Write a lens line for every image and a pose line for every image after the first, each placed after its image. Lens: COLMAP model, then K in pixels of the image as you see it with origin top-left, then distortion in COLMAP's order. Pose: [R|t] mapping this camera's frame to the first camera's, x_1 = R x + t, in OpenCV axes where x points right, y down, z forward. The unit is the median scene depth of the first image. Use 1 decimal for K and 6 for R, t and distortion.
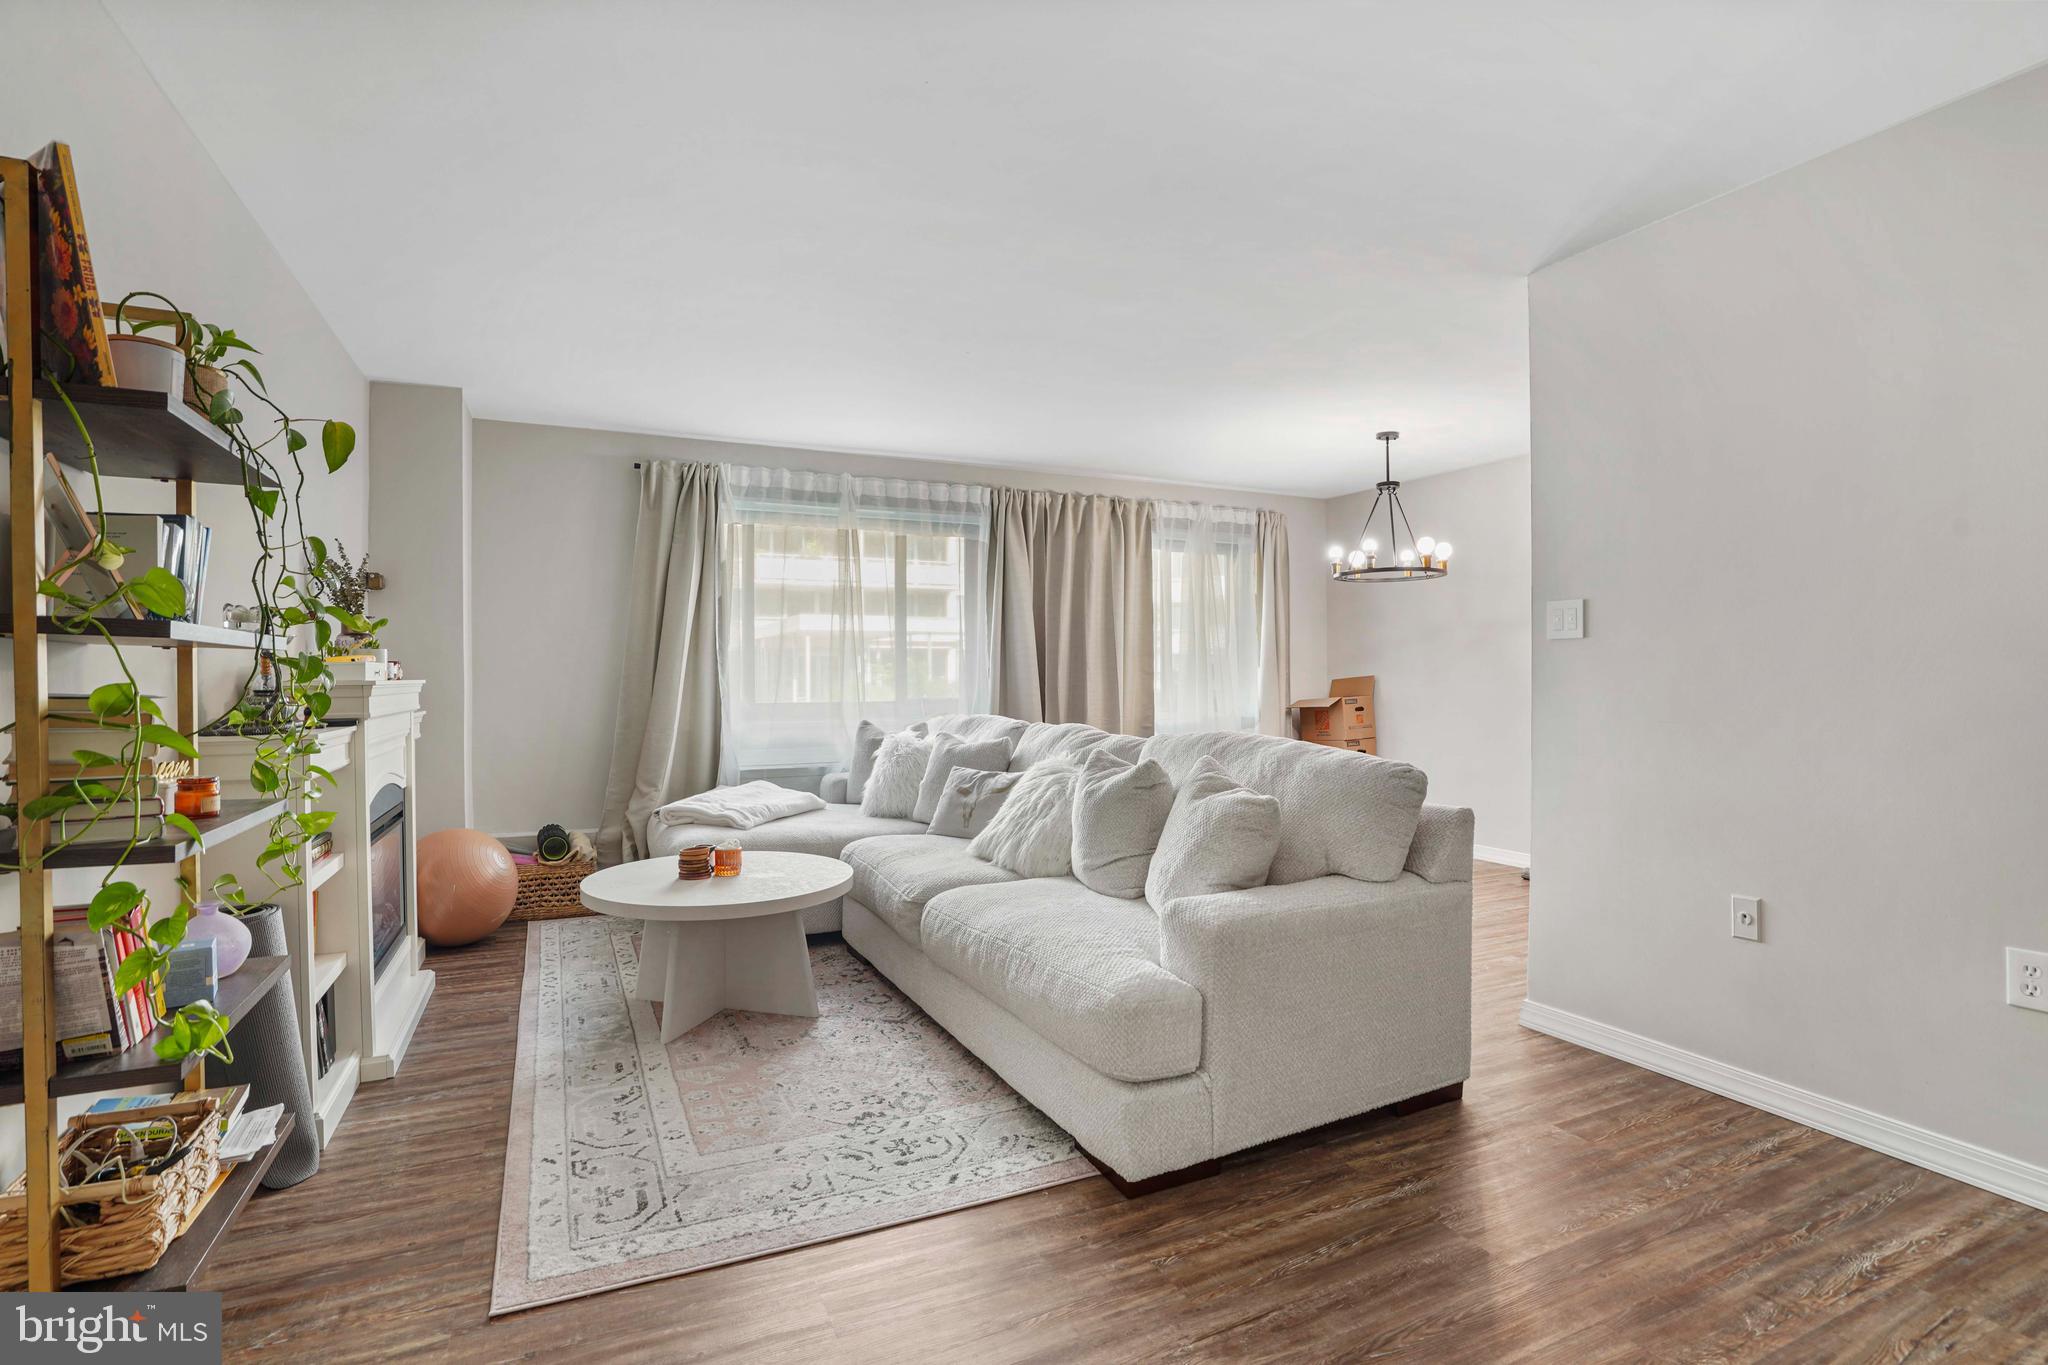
lens RADIAL K [[958.4, 0, 1020.3], [0, 958.4, 694.0], [0, 0, 1]] dist [-0.059812, 0.026998]
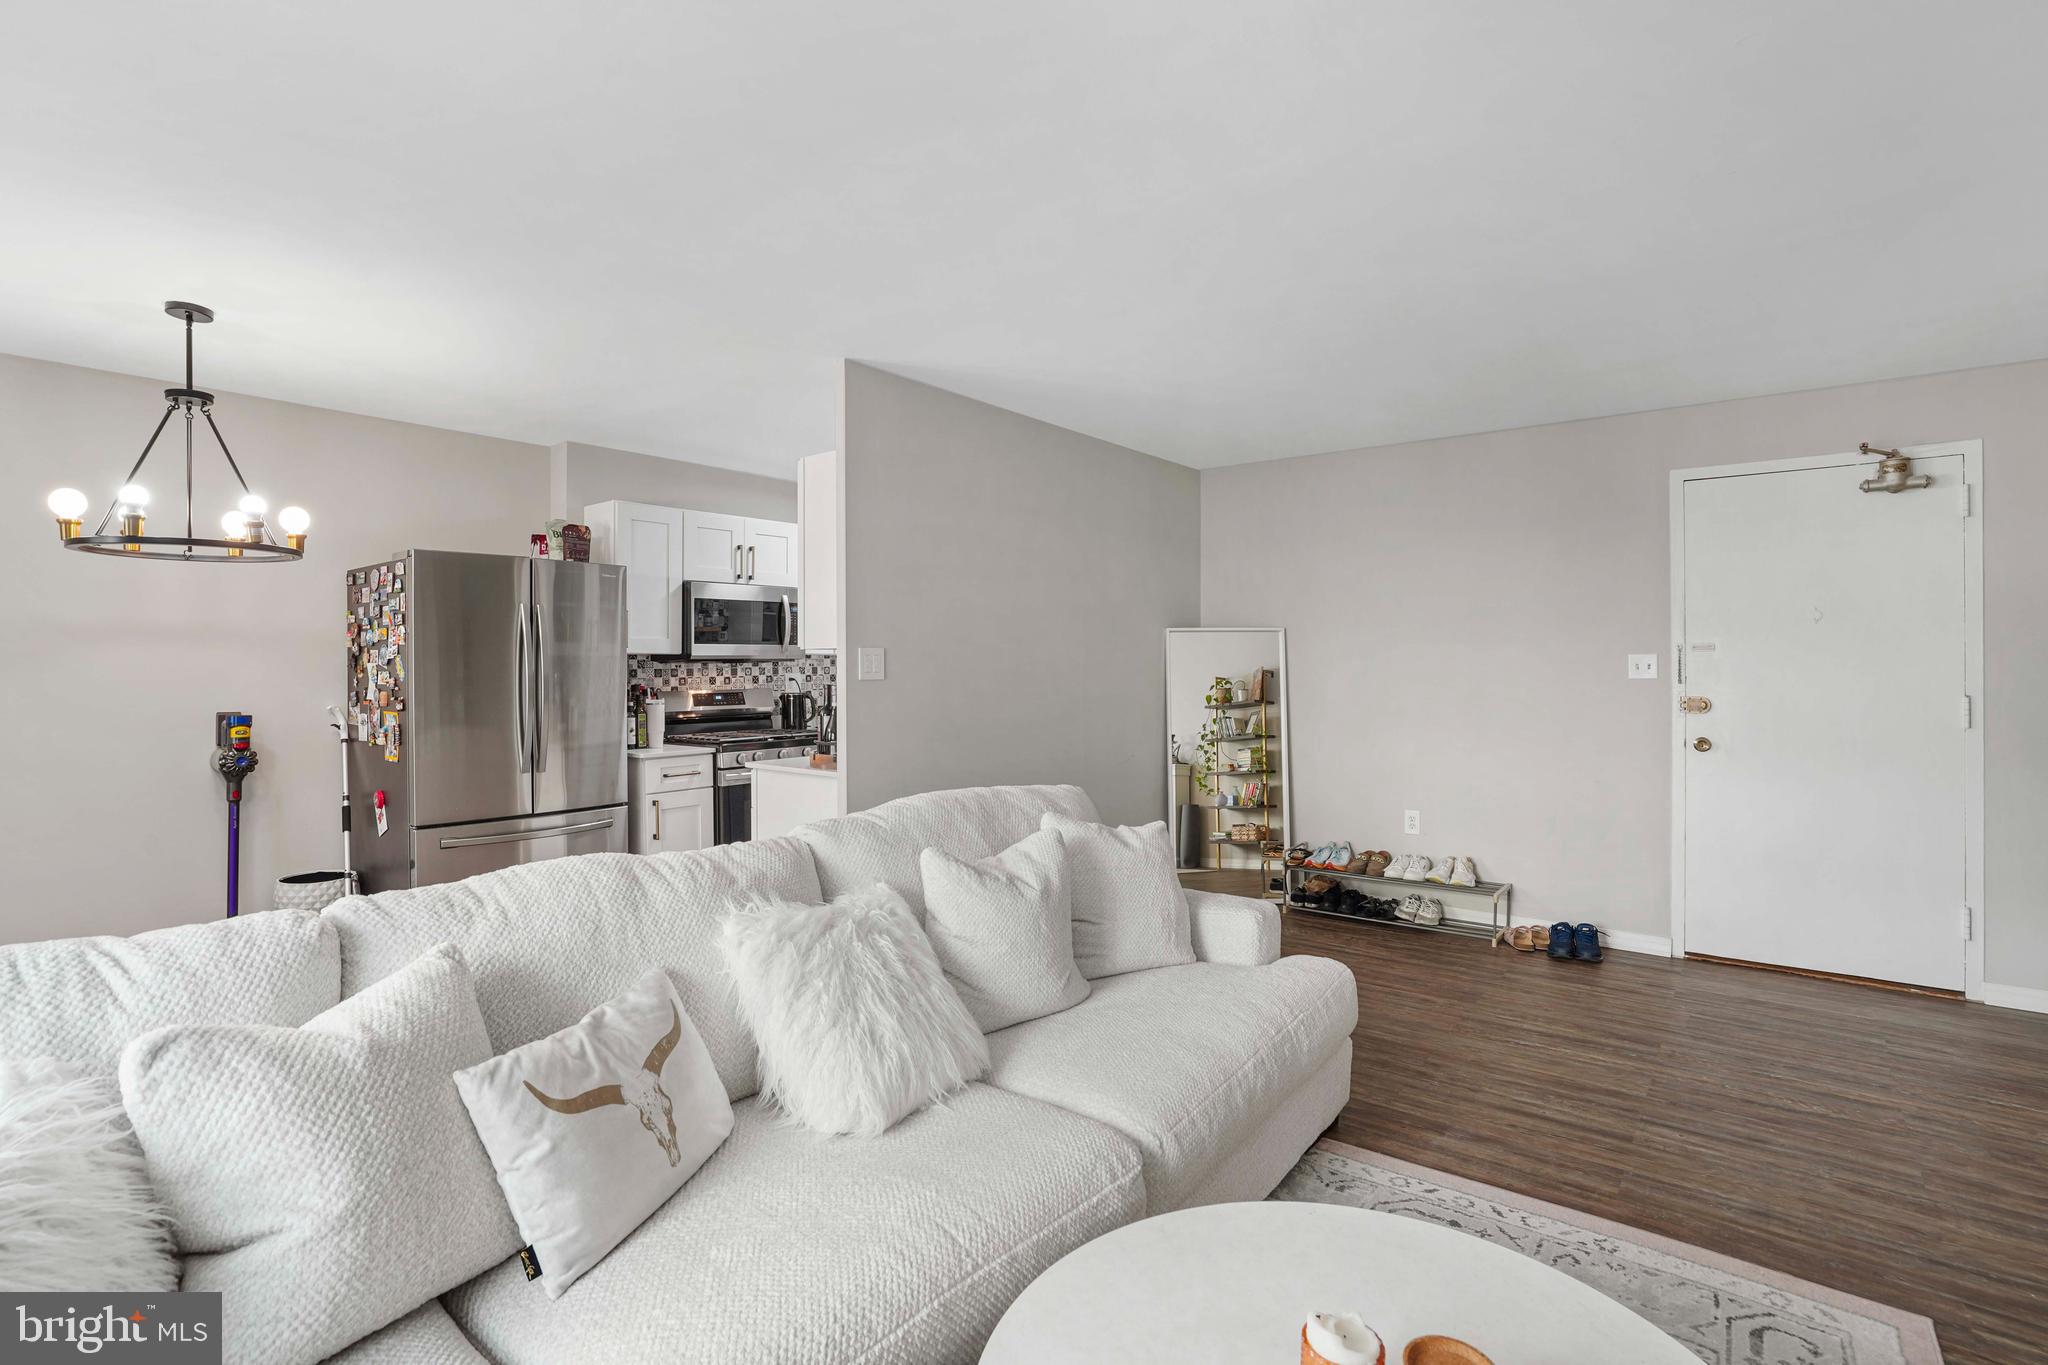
lens RADIAL K [[976.2, 0, 1016.1], [0, 976.2, 660.7], [0, 0, 1]] dist [-0.061125, 0.026689]
pose [[-0.444637, 0.004138, 0.895702, -0.562979], [0.020803, 0.999767, 0.005708, -0.078713], [-0.895469, 0.021171, -0.444619, 1.267204]]
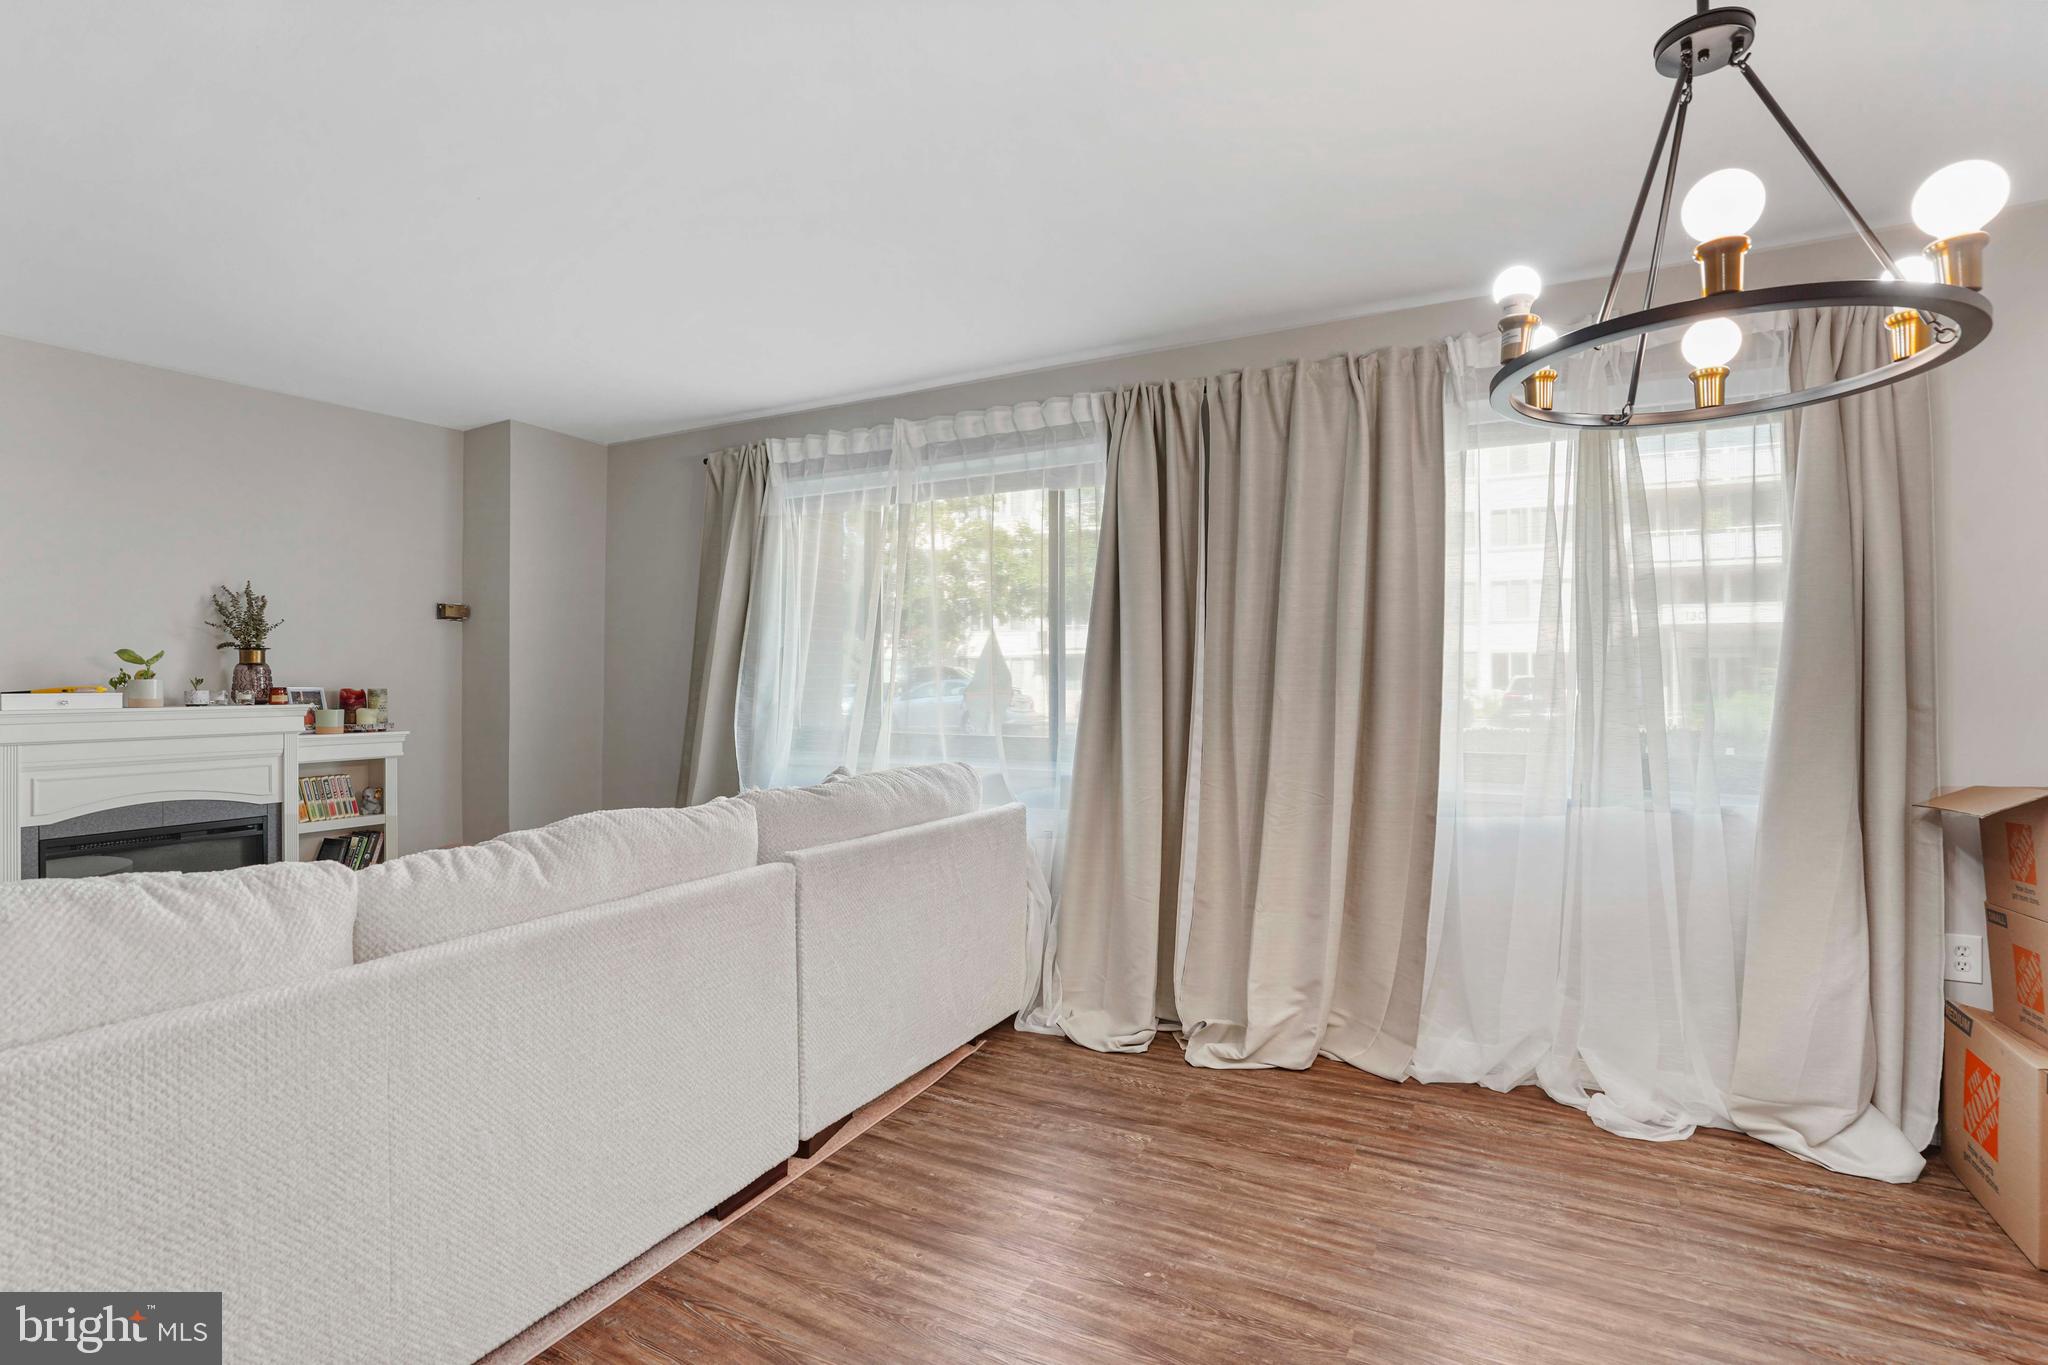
lens RADIAL K [[965.4, 0, 1011.4], [0, 965.4, 682.4], [0, 0, 1]] dist [-0.059762, 0.023569]
pose [[0.597813, 0.003583, -0.801628, 0.760901], [-0.016165, 0.999841, -0.007586, -0.049018], [0.801473, 0.017494, 0.597775, 1.074876]]
